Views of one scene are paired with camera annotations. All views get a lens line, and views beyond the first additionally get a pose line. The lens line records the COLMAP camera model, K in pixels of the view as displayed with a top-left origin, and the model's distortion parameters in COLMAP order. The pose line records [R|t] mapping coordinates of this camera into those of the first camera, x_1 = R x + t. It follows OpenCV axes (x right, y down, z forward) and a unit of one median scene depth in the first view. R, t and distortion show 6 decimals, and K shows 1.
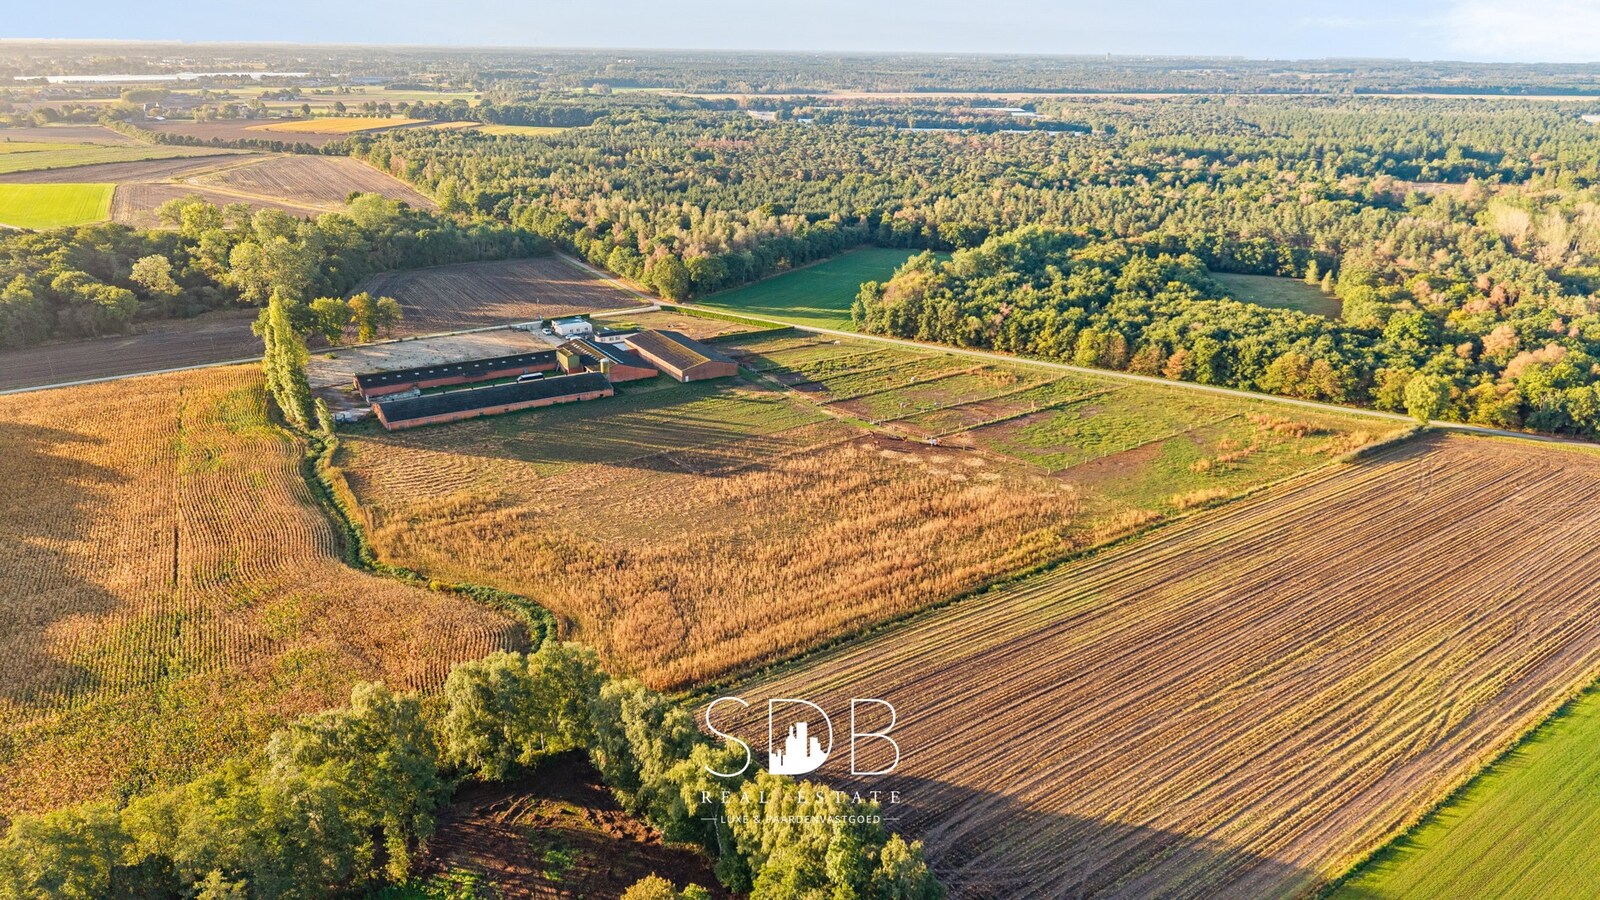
lens RADIAL K [[1057.1, 0, 800.0], [0, 1057.1, 450.0], [0, 0, 1]] dist [0.085772, -0.110386]
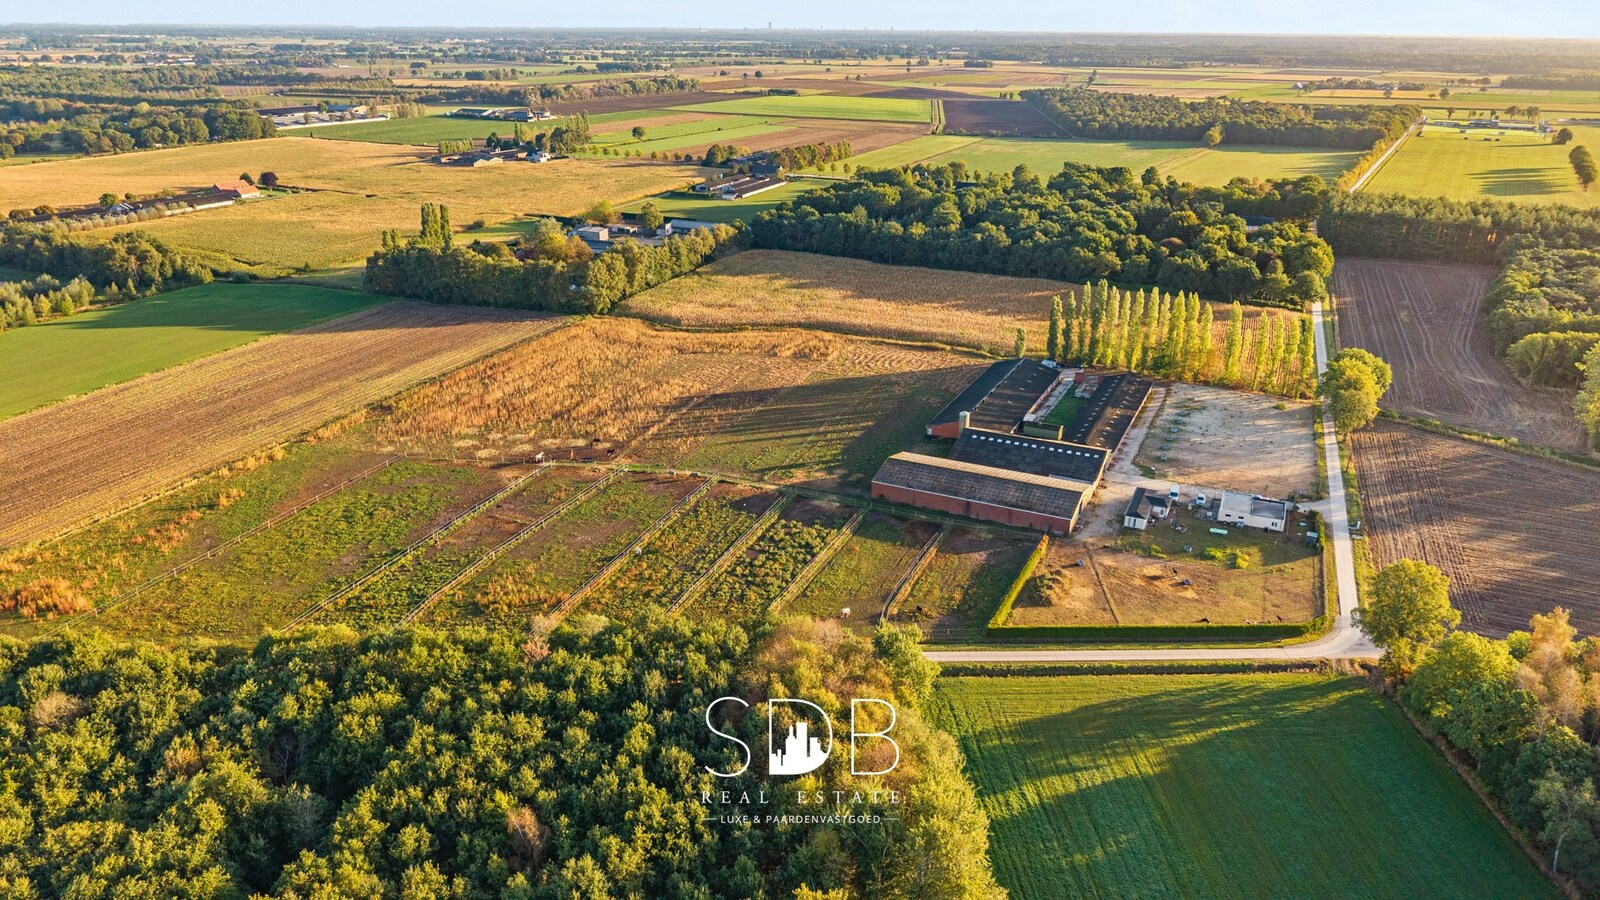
lens RADIAL K [[1066.4, 0, 807.1], [0, 1066.4, 451.8], [0, 0, 1]] dist [0.035023, -0.045242]
pose [[-0.839985, 0.180556, -0.511689, 0.339645], [-0.212521, 0.758201, 0.616414, -0.530768], [0.499260, 0.626523, -0.598505, 1.405864]]
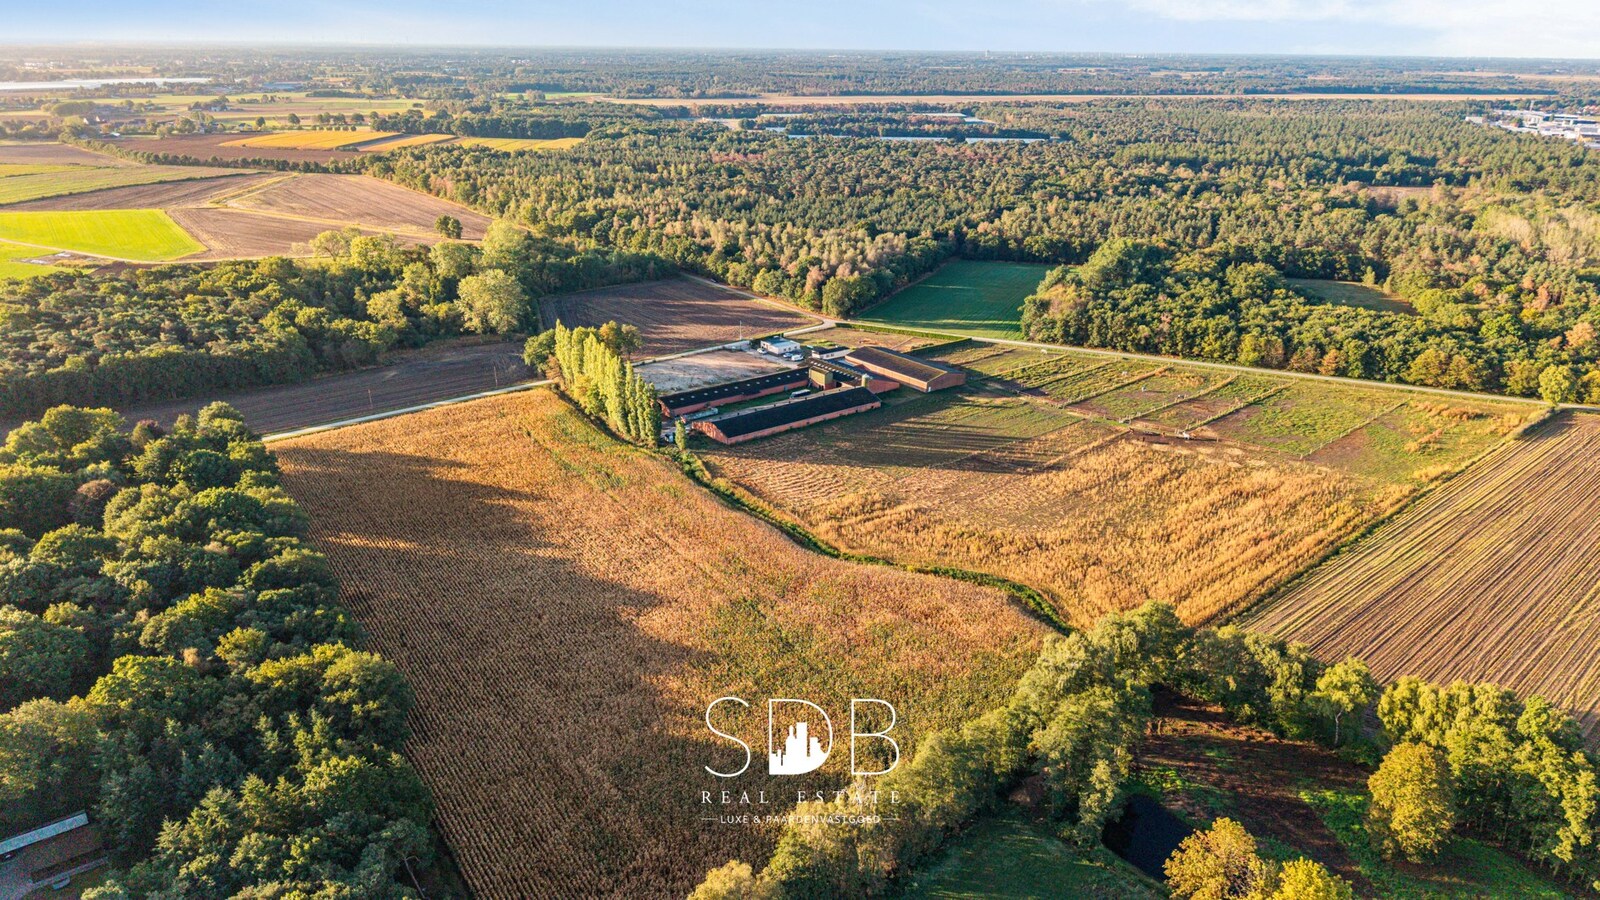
lens RADIAL K [[1067.3, 0, 801.6], [0, 1067.3, 453.5], [0, 0, 1]] dist [0.079440, -0.108295]
pose [[0.993354, -0.041199, 0.107475, -0.365777], [0.040763, 0.999149, 0.006249, -0.011355], [-0.107641, -0.001826, 0.994188, -0.124156]]
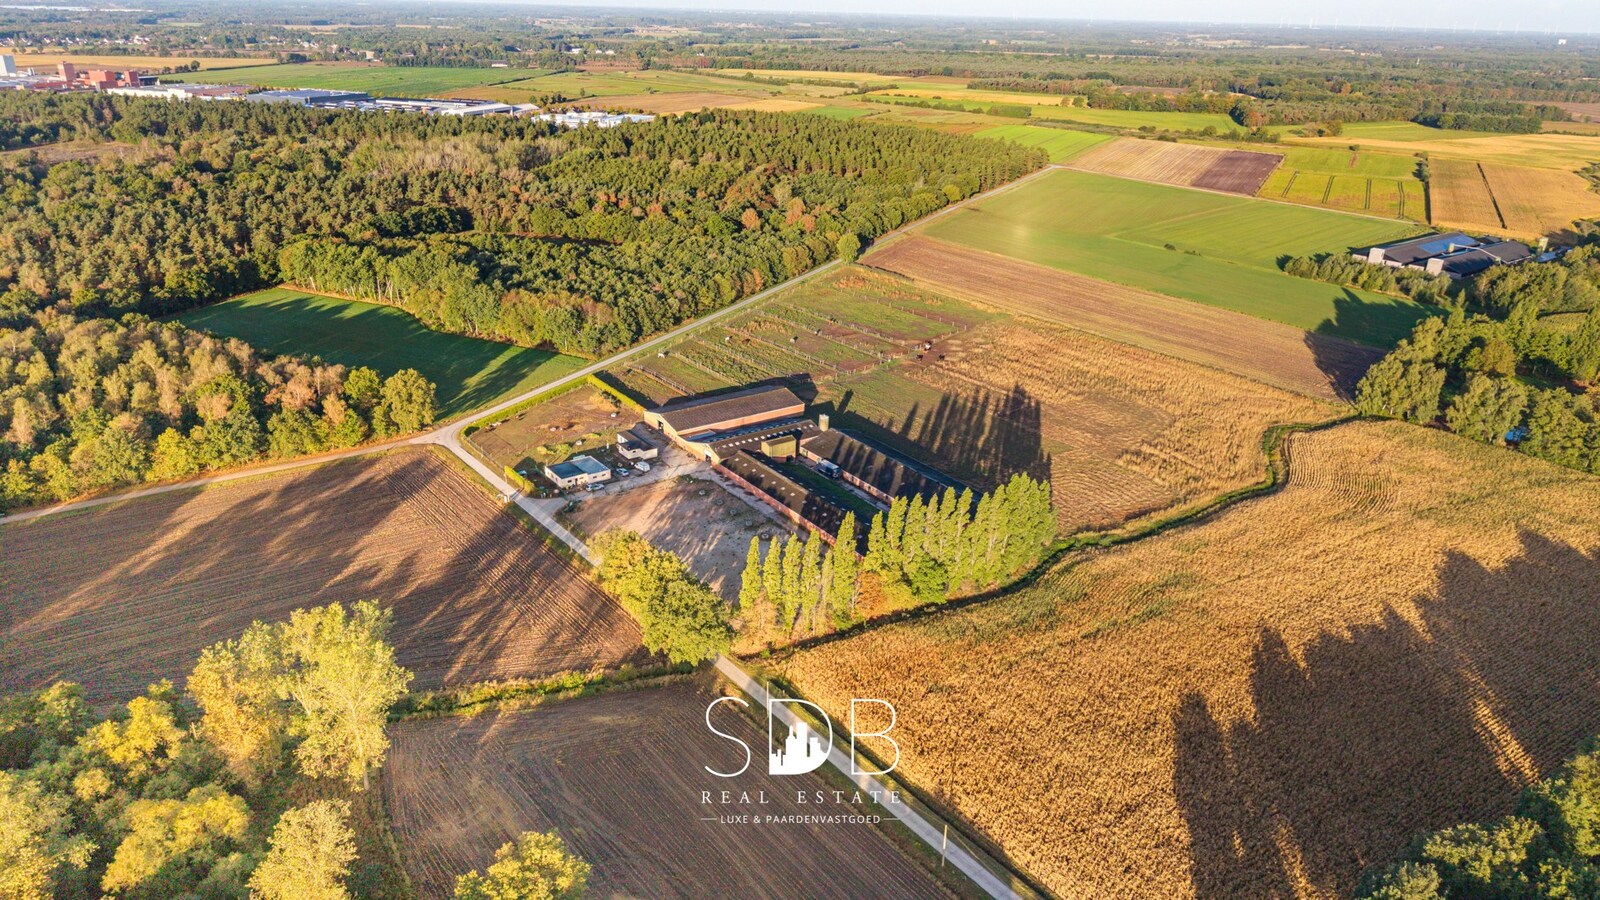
lens RADIAL K [[1067.3, 0, 801.6], [0, 1067.3, 453.5], [0, 0, 1]] dist [0.079440, -0.108295]
pose [[-0.060948, -0.397361, 0.915636, -1.021751], [0.334747, 0.856078, 0.393797, -0.420495], [-0.940335, 0.330507, 0.080839, 0.921532]]
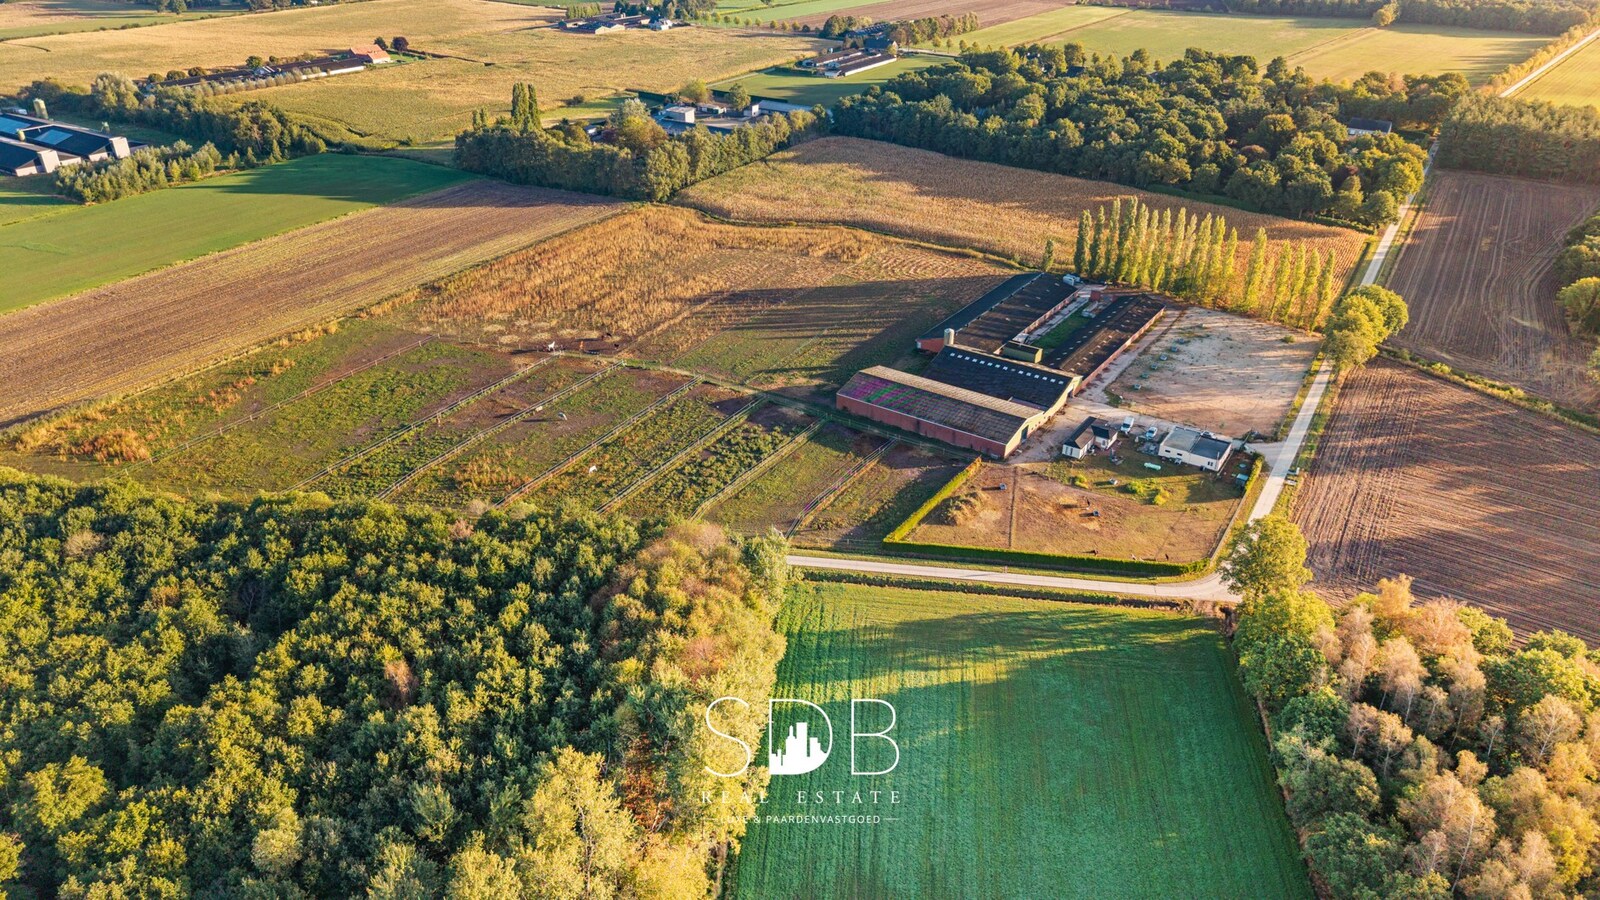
lens RADIAL K [[1066.4, 0, 807.1], [0, 1066.4, 451.8], [0, 0, 1]] dist [0.035023, -0.045242]
pose [[-0.914415, 0.172706, -0.366085, 0.247129], [-0.167966, 0.660972, 0.731371, -0.611758], [0.368284, 0.730266, -0.575394, 1.475113]]
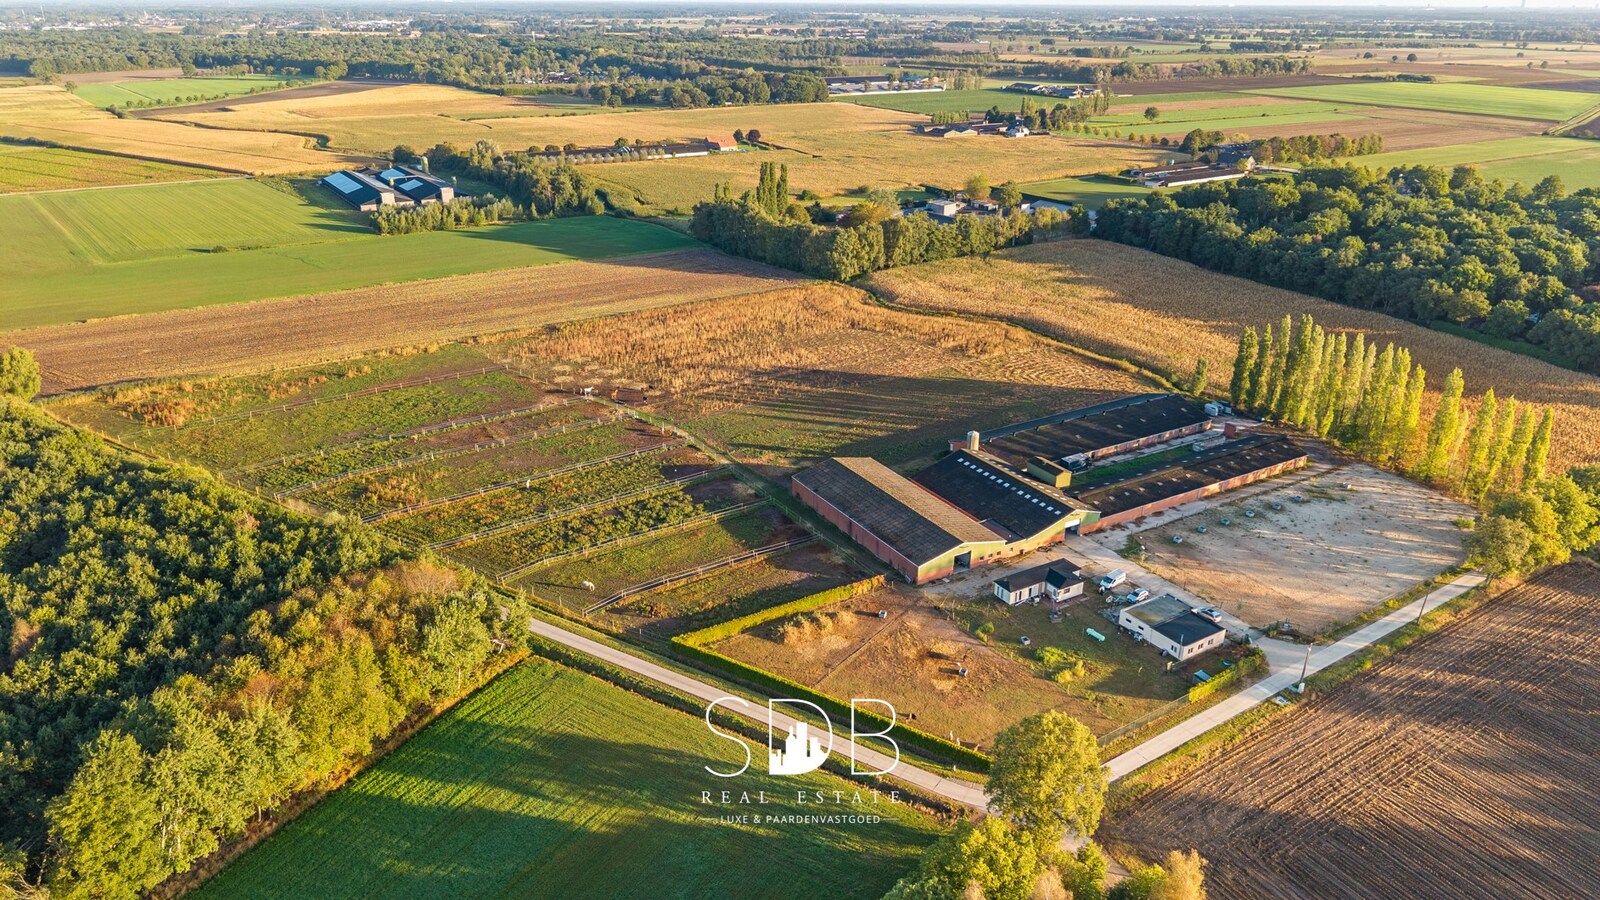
lens RADIAL K [[1066.4, 0, 807.1], [0, 1066.4, 451.8], [0, 0, 1]] dist [0.035023, -0.045242]
pose [[-0.999650, -0.025420, 0.007351, -0.073672], [-0.013255, 0.721459, 0.692331, -0.555866], [-0.022903, 0.691991, -0.721543, 1.480761]]
